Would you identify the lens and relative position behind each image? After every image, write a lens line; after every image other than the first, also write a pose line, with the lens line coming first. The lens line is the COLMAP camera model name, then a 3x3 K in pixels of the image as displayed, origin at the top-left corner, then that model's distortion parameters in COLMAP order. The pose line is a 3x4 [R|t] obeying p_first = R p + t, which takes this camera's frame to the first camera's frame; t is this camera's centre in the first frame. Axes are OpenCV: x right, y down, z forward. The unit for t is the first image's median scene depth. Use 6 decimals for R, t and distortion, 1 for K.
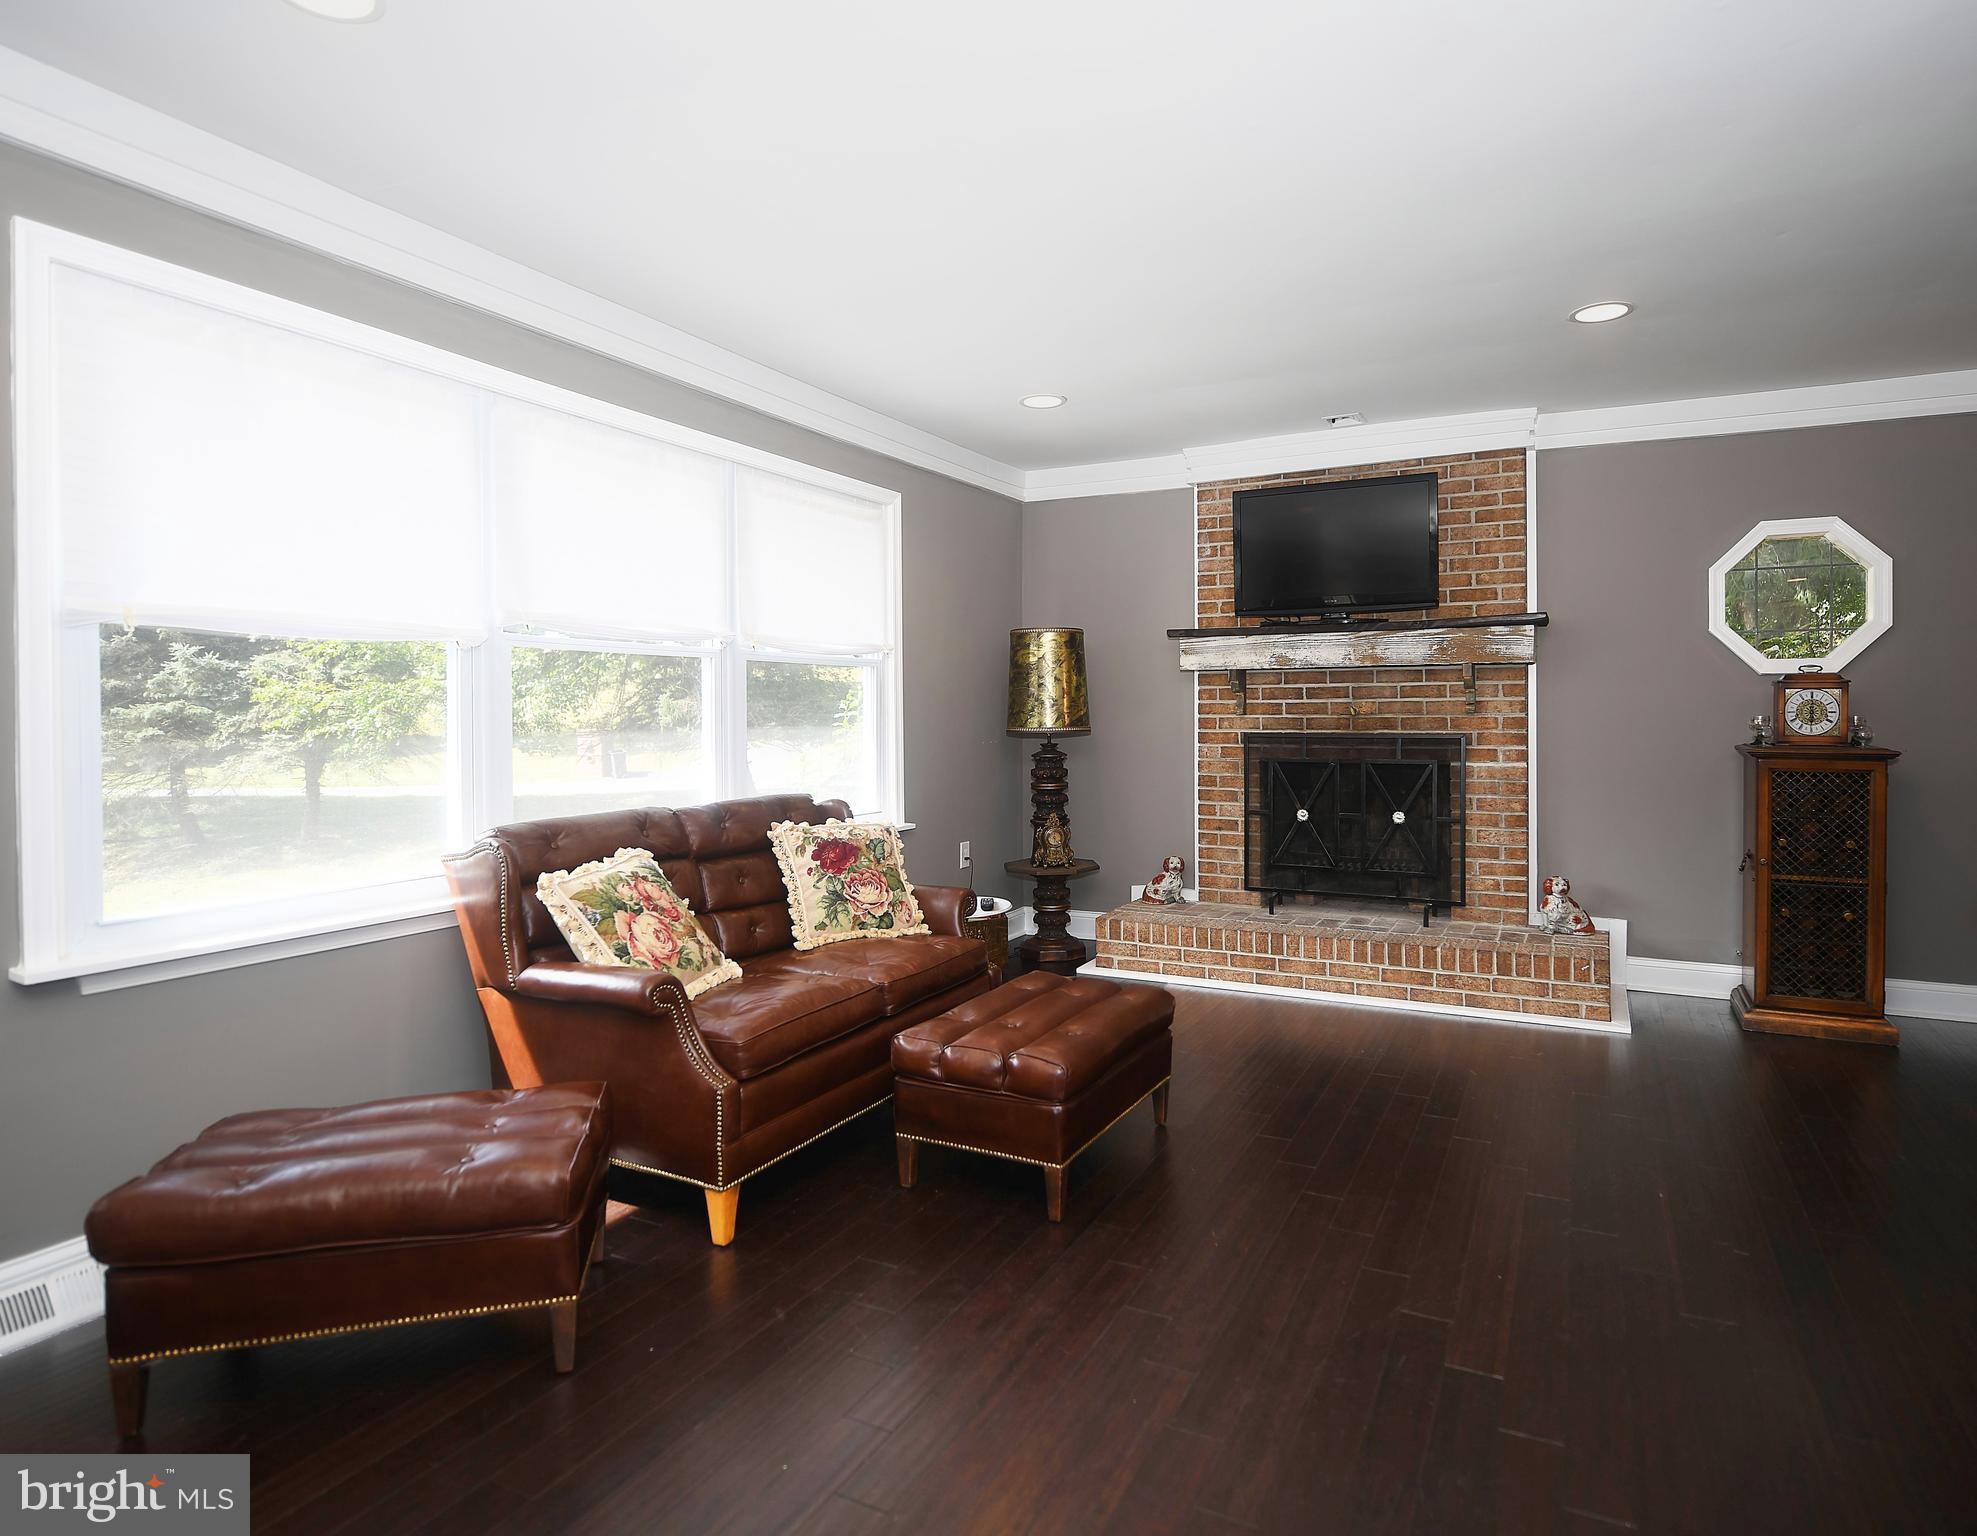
lens RADIAL K [[1099.6, 0, 1071.4], [0, 1099.6, 722.0], [0, 0, 1]] dist [0.000673, 0.000513]
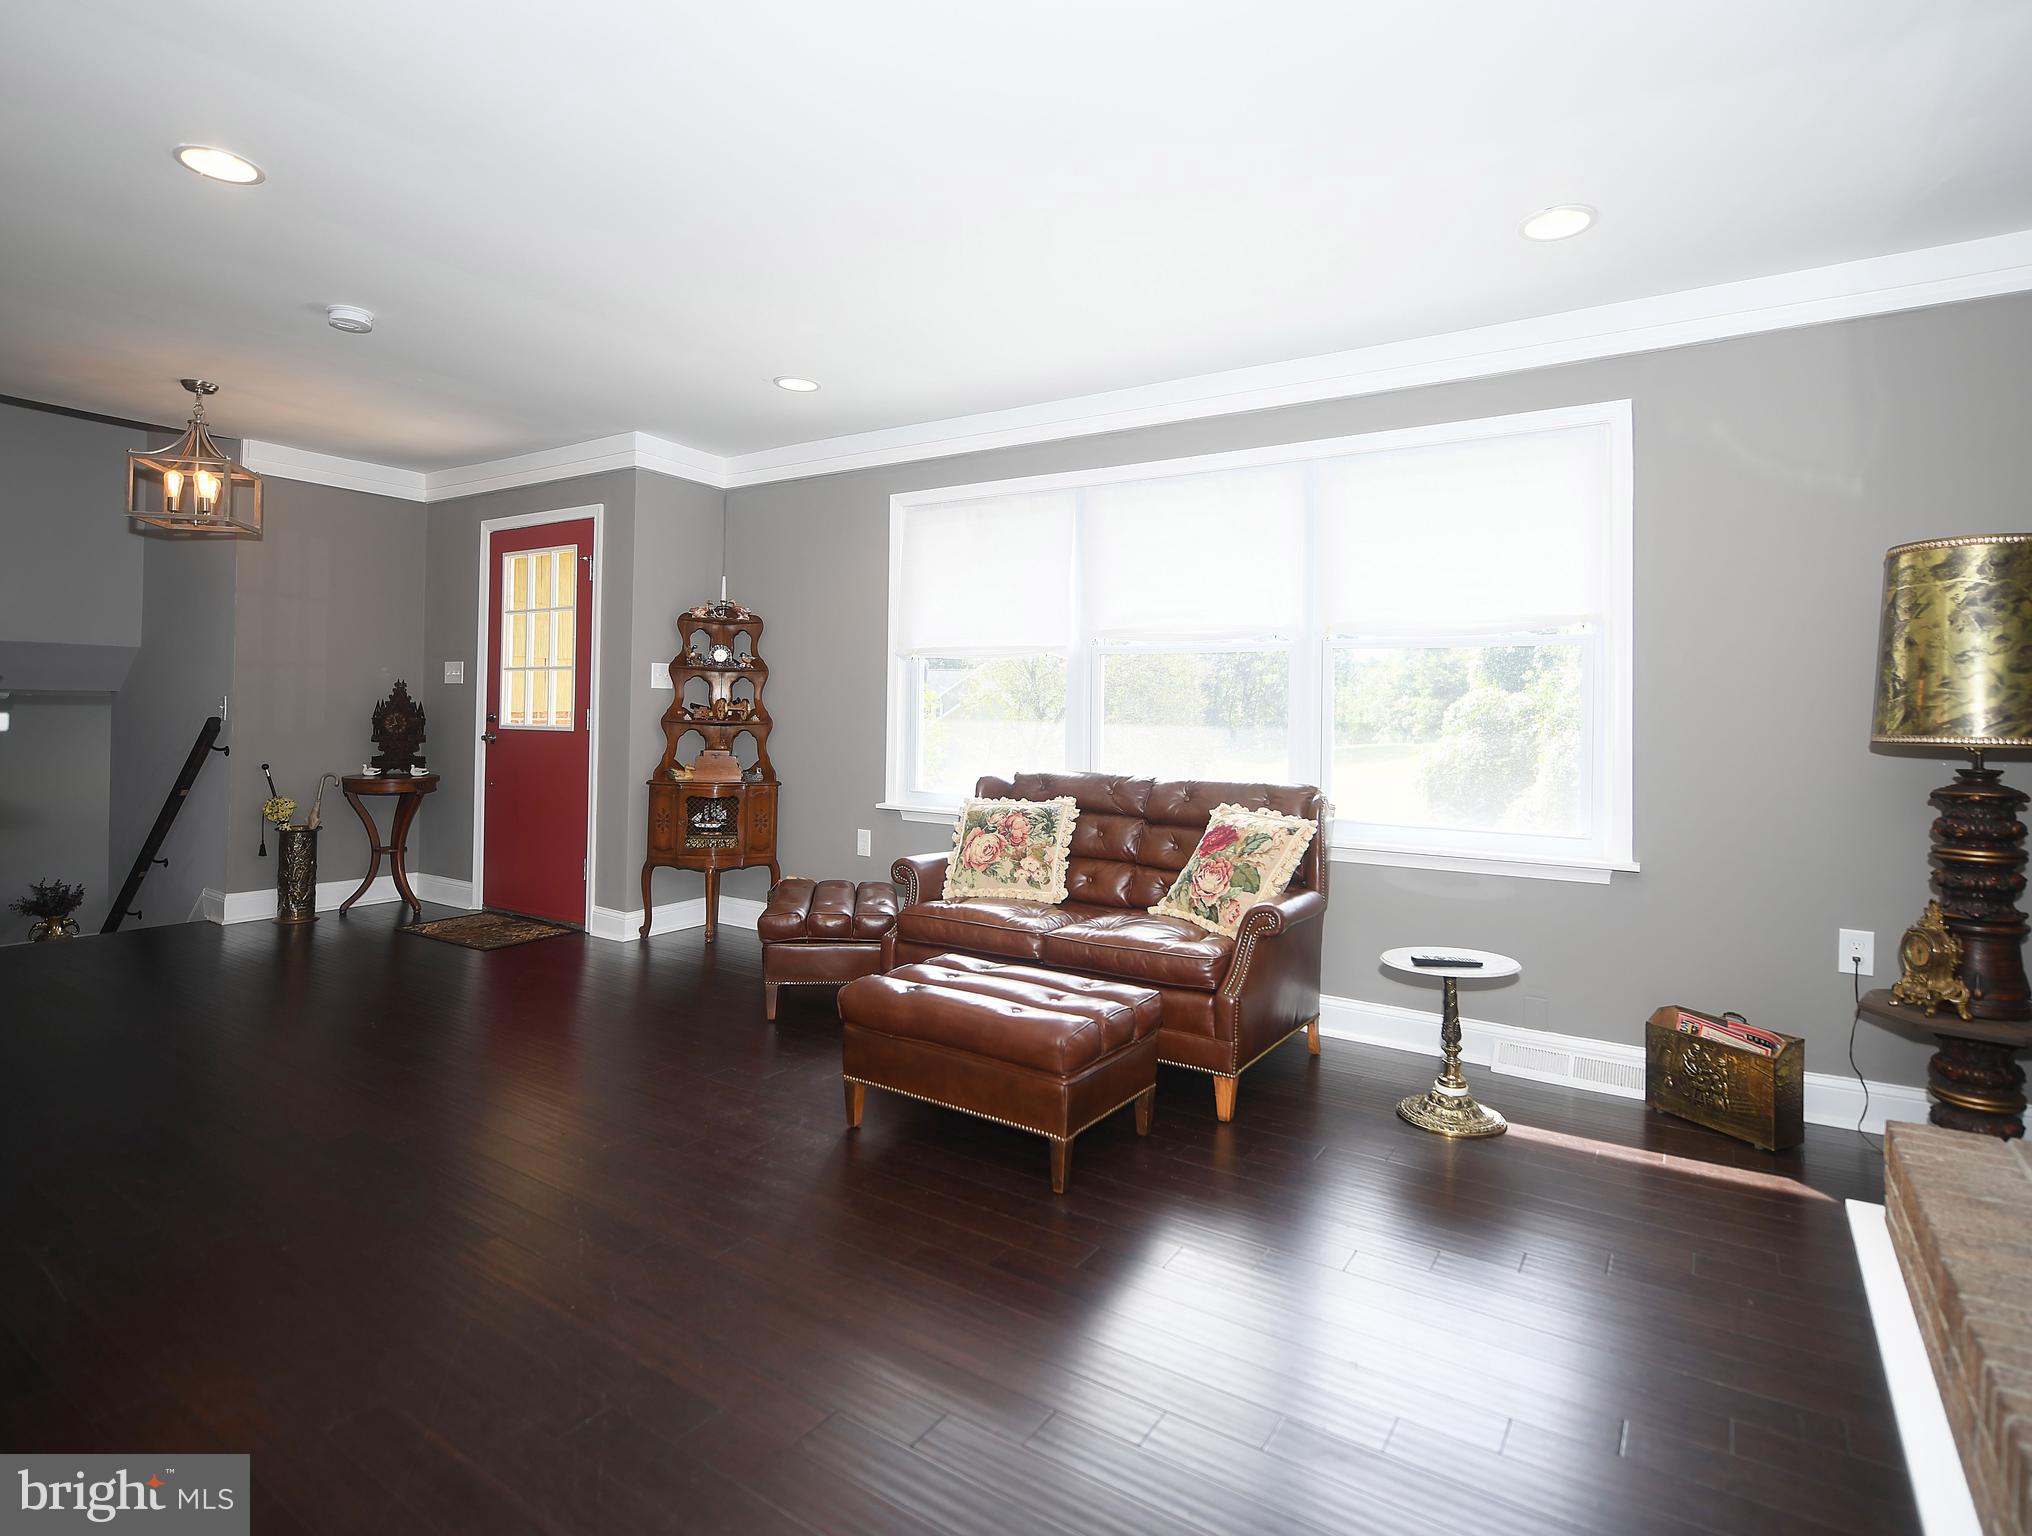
lens RADIAL K [[1061.5, 0, 1030.4], [0, 1061.5, 705.2], [0, 0, 1]] dist [-0.014389, -0.000467]
pose [[-0.149042, -0.004311, -0.988822, 0.569467], [-0.024241, 0.999706, -0.000705, 0.001107], [0.988534, 0.023865, -0.149102, 0.709426]]
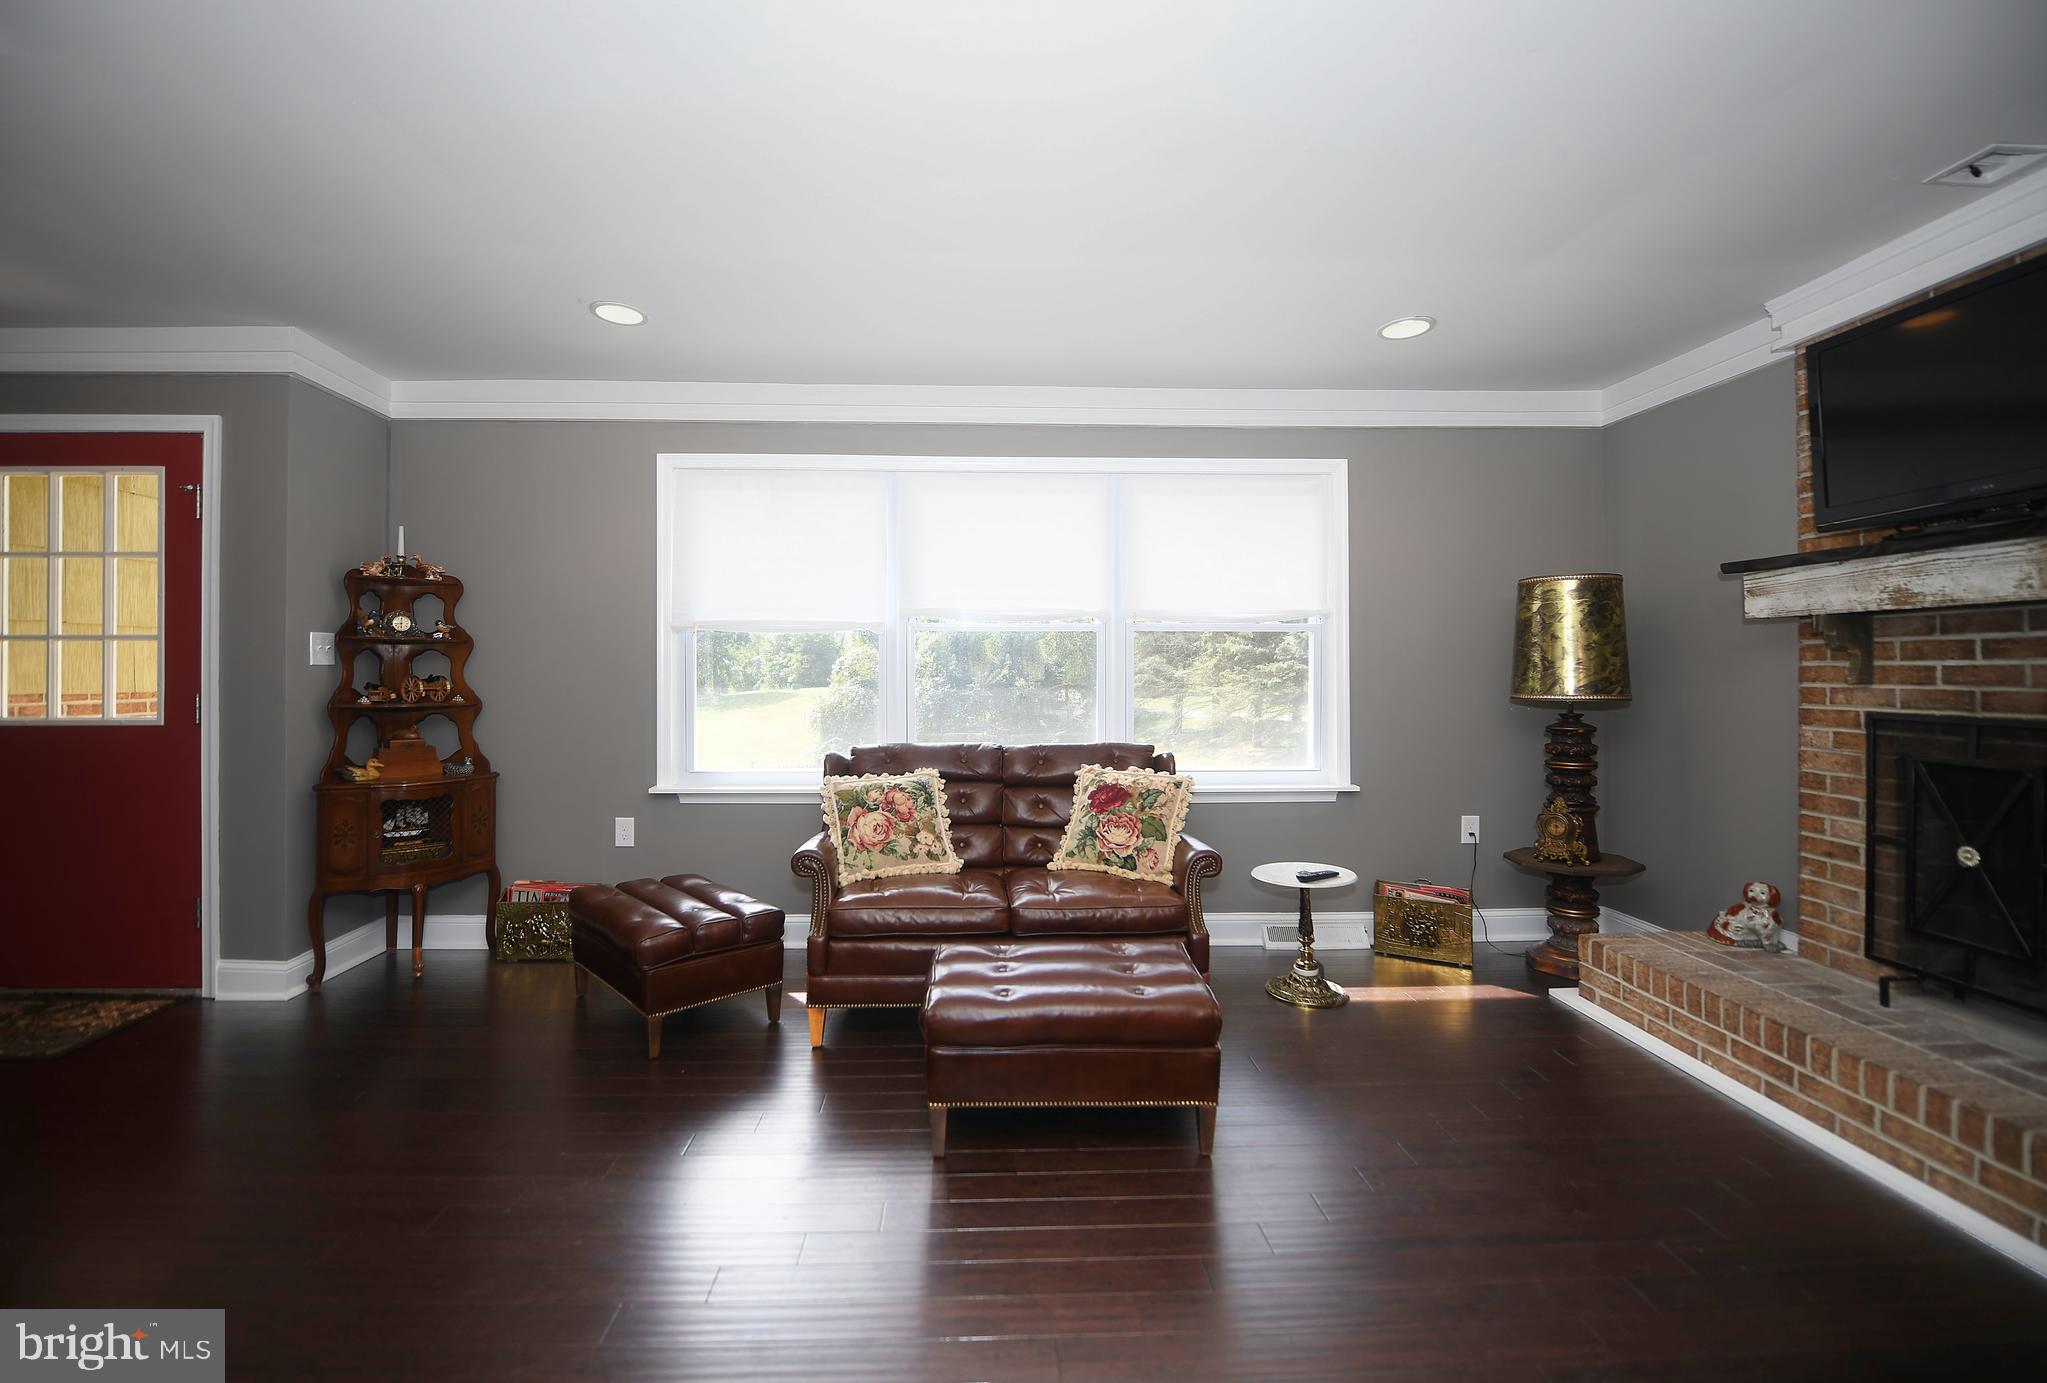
lens RADIAL K [[858.5, 0, 1000.5], [0, 858.5, 667.1], [0, 0, 1]] dist [-0.018577, -0.000307]
pose [[0.447493, 0.002834, -0.894283, 0.400740], [-0.011075, 0.999936, -0.002373, -0.010464], [0.894219, 0.010966, 0.447495, 0.356821]]
